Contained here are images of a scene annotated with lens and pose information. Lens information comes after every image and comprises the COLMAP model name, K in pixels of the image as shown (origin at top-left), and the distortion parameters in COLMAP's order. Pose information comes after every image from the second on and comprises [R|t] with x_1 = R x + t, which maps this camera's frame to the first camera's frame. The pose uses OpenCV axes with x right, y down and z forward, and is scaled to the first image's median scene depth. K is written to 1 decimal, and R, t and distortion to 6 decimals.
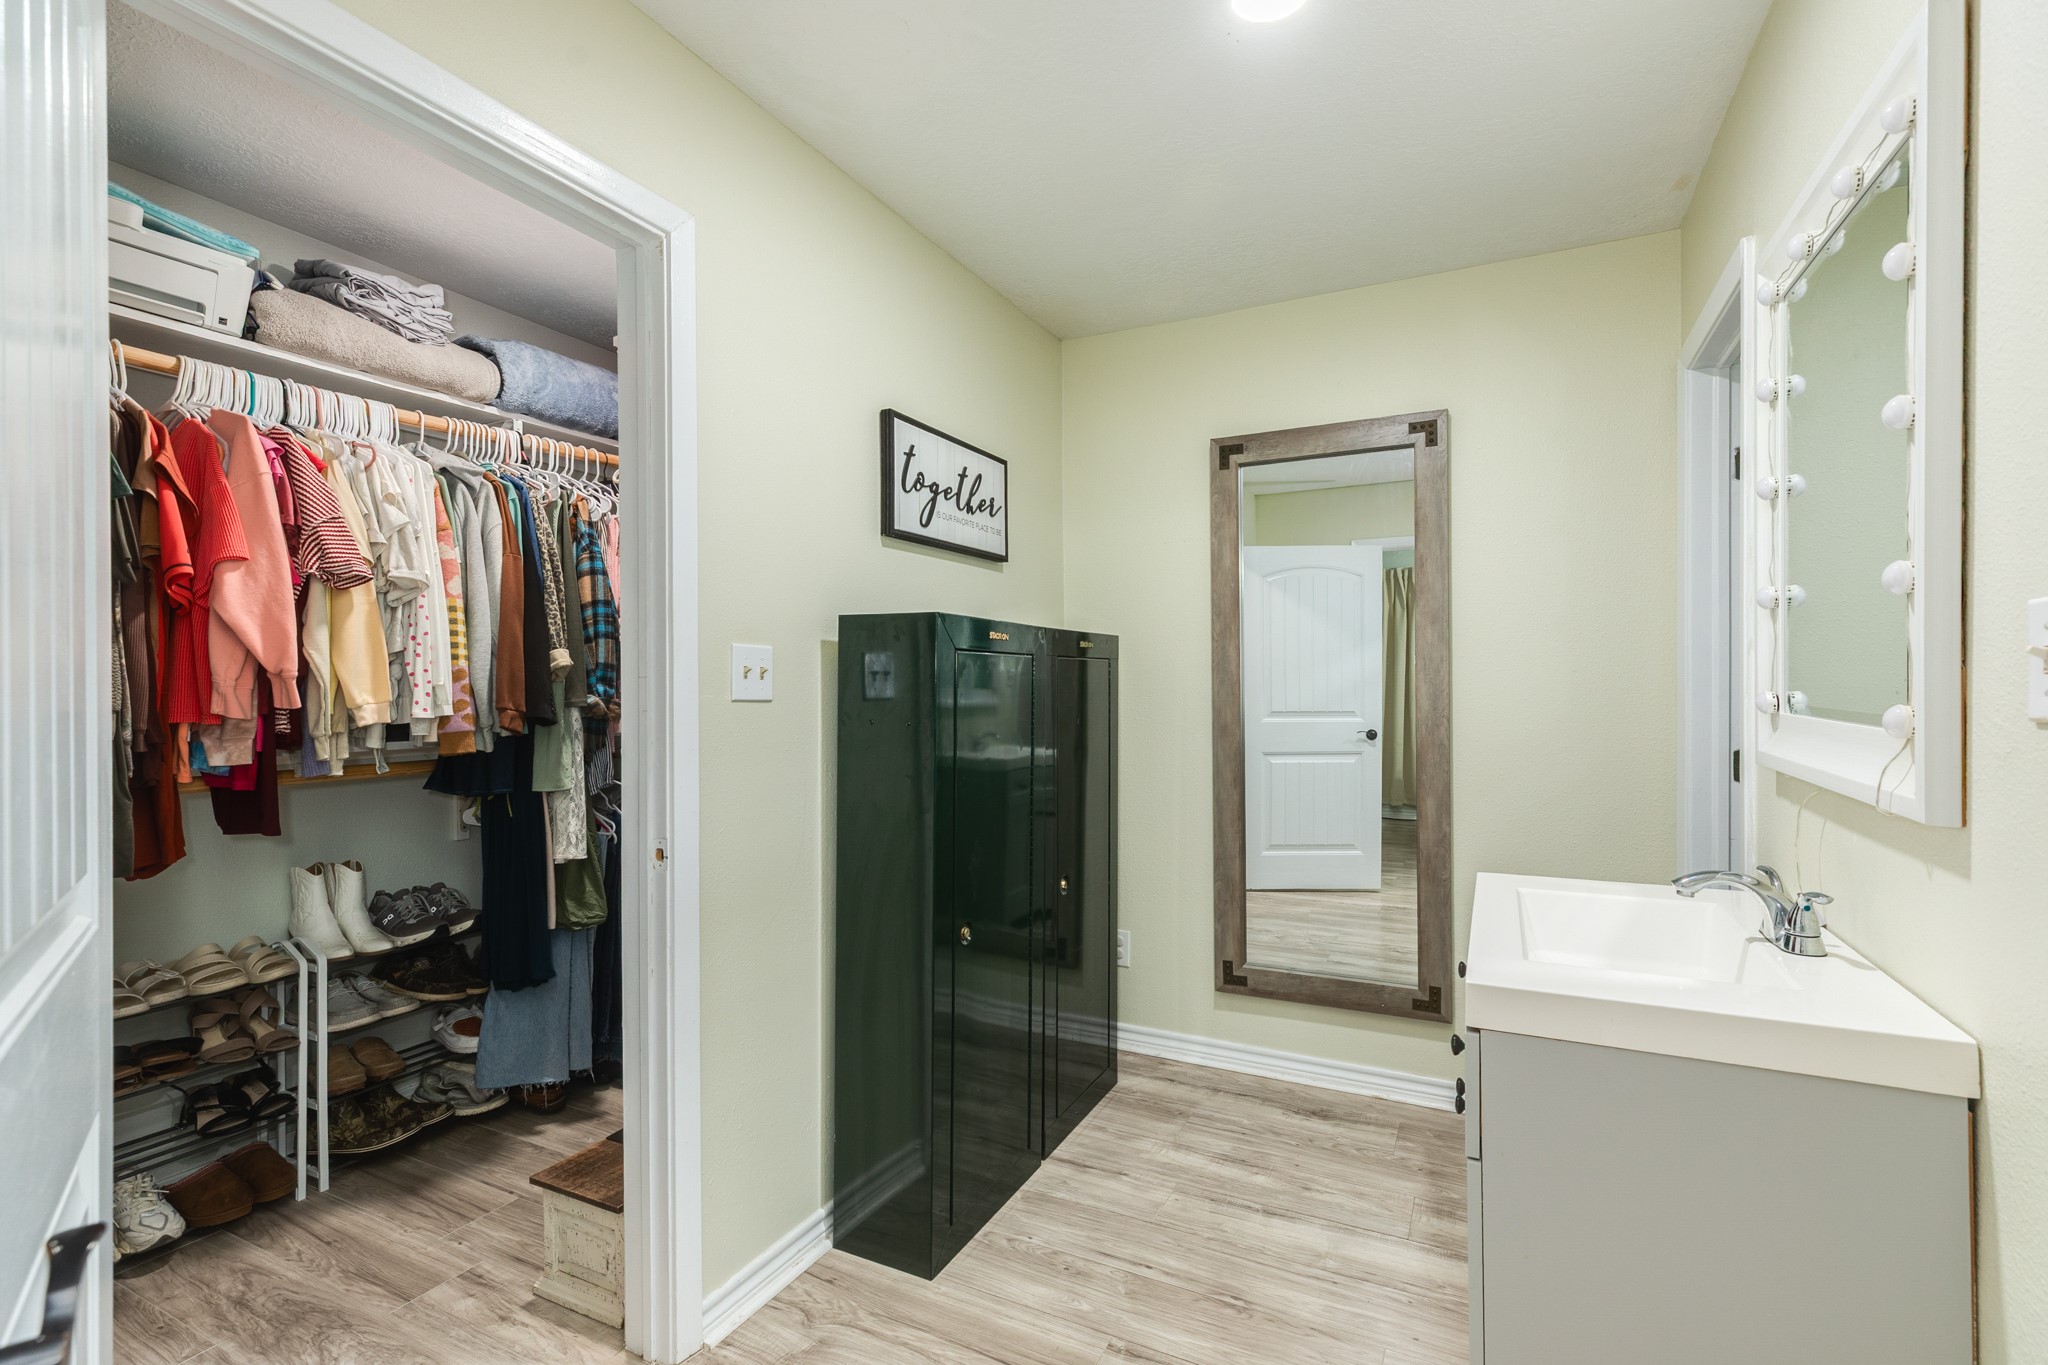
lens RADIAL K [[935.5, 0, 1045.8], [0, 935.5, 687.1], [0, 0, 1]] dist [-0.000399, -0.000088]
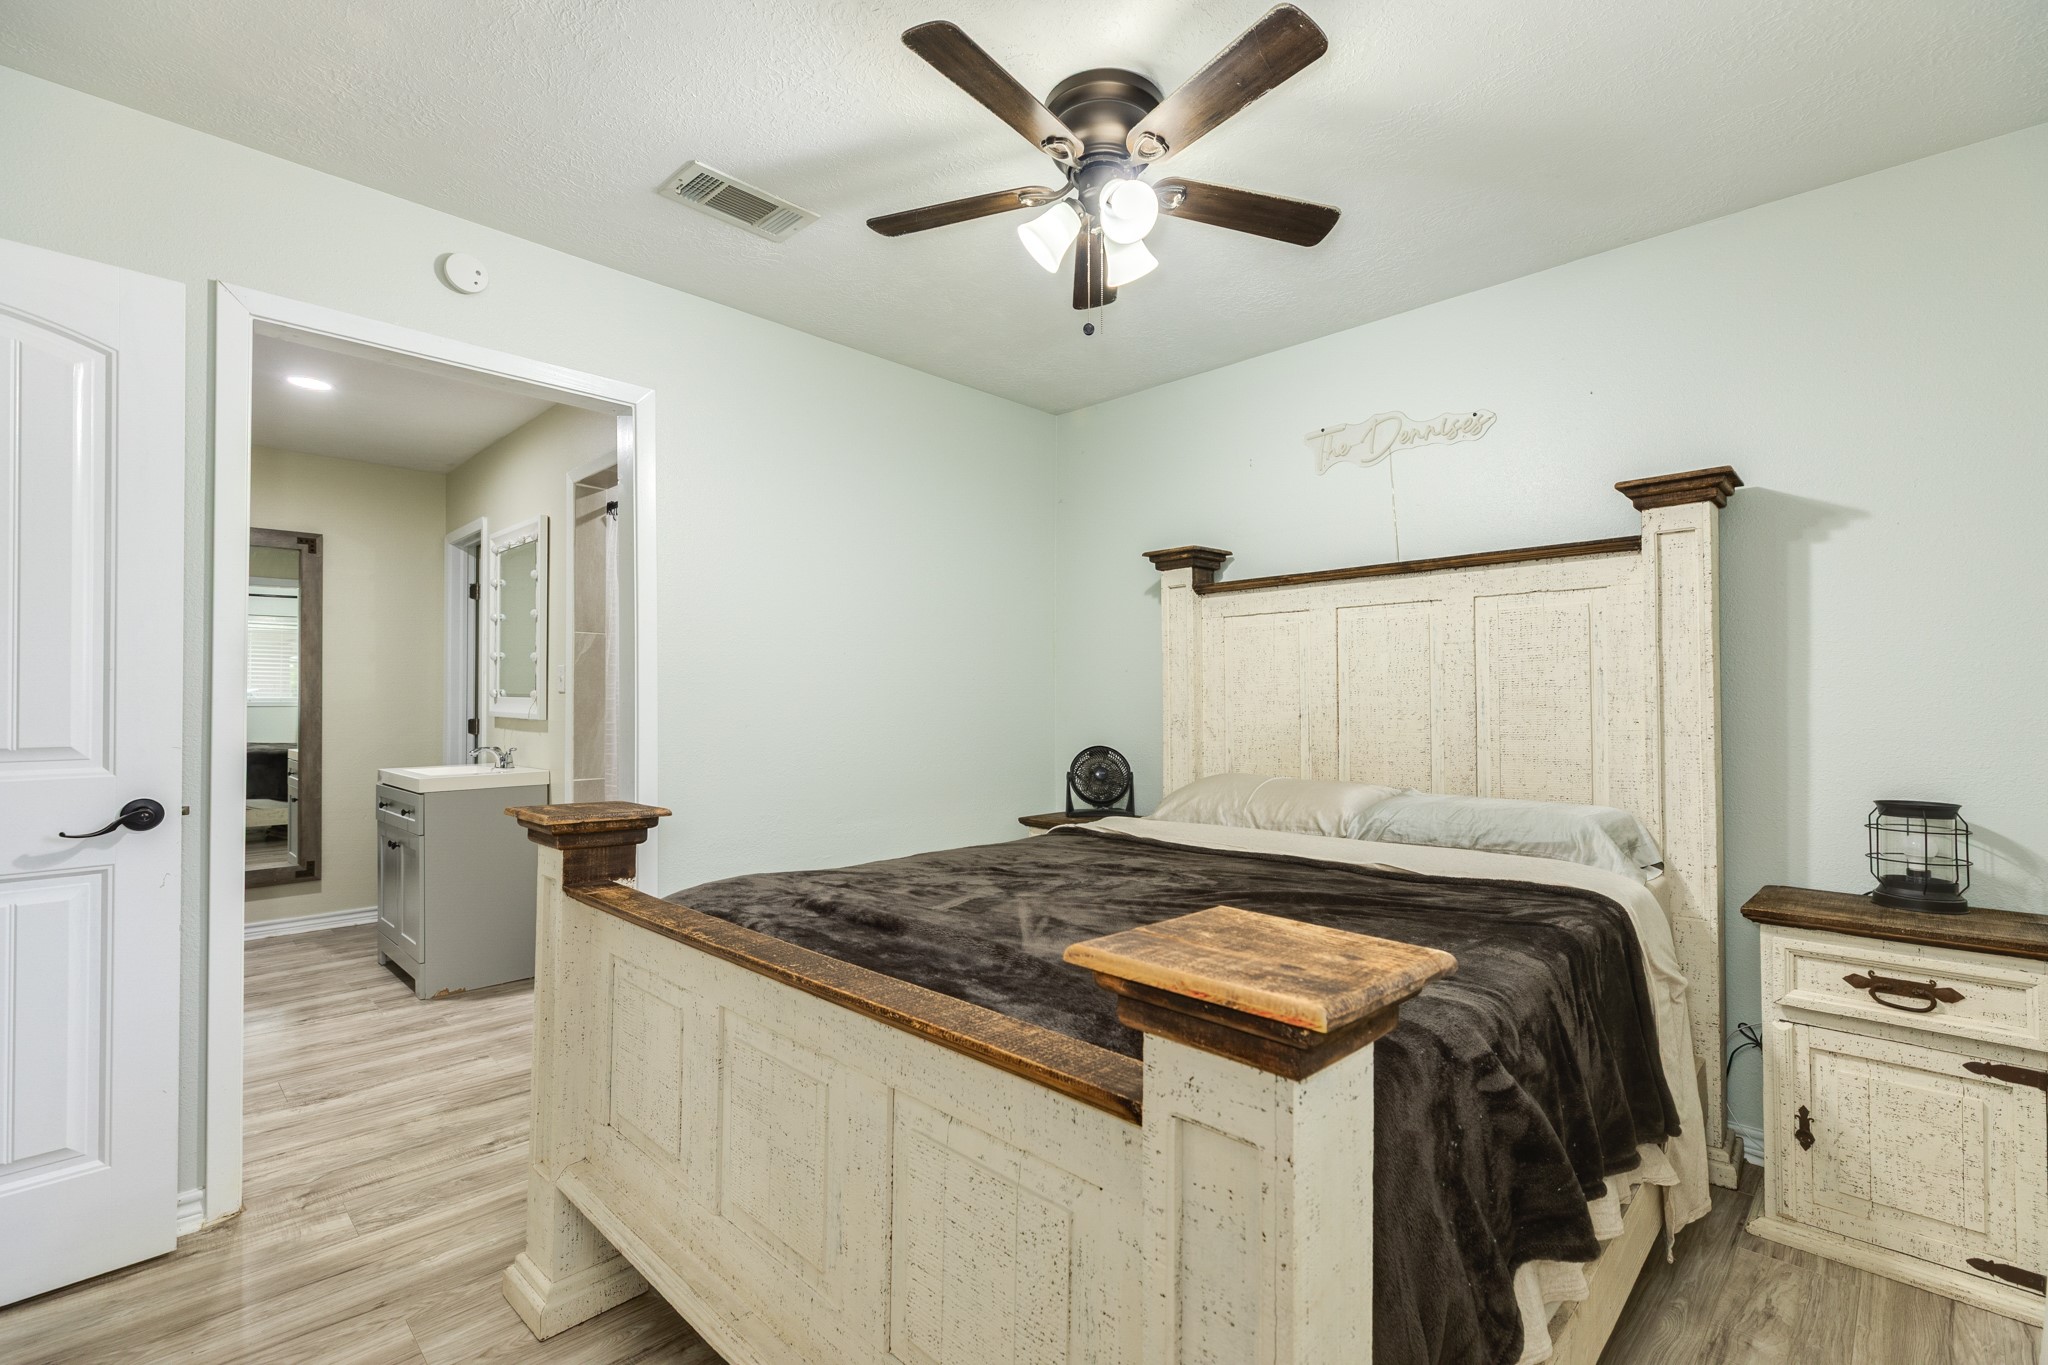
lens RADIAL K [[902.8, 0, 1019.6], [0, 902.8, 695.5], [0, 0, 1]] dist [-0.013127, 0.000009]
pose [[0.319439, 0.014404, 0.947498, -1.251926], [0.001769, 0.999874, -0.015796, 0.066615], [-0.947605, 0.006722, 0.319373, -1.329071]]
